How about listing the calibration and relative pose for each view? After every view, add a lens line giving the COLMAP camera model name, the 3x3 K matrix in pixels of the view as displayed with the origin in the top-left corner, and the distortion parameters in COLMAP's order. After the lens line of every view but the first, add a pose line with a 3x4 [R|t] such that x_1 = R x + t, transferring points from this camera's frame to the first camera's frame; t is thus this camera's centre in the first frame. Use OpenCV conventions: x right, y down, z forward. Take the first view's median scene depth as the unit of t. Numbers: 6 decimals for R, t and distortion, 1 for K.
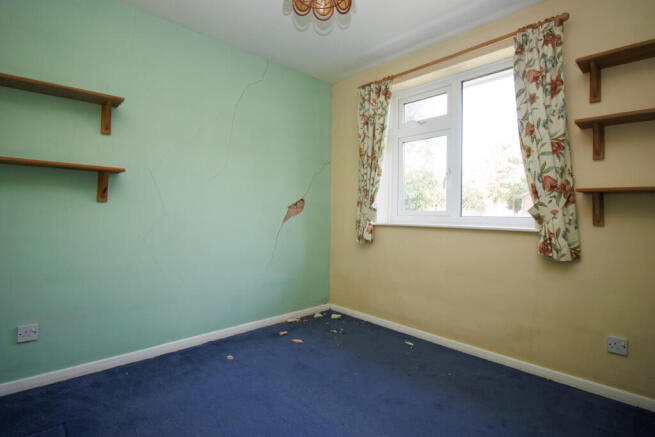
lens RADIAL K [[324.2, 0, 328.0], [0, 324.2, 217.4], [0, 0, 1]] dist [0.000966, -0.000152]
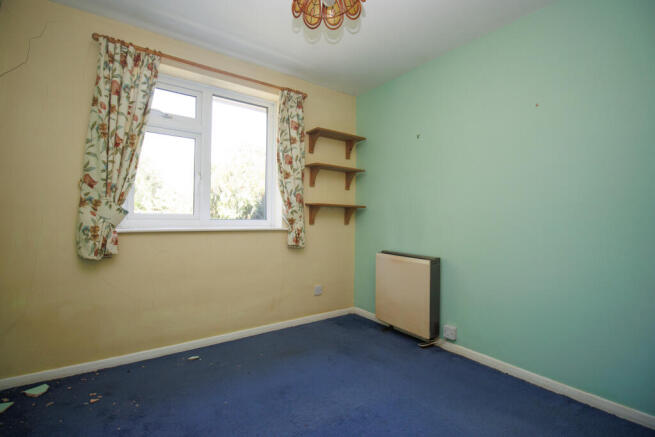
lens RADIAL K [[307.9, 0, 323.2], [0, 307.9, 216.8], [0, 0, 1]] dist [-0.001873, -0.000687]
pose [[0.140130, -0.006314, 0.990113, -0.525729], [0.001351, 0.999980, 0.006186, -0.017559], [-0.990132, 0.000470, 0.140136, 0.470672]]
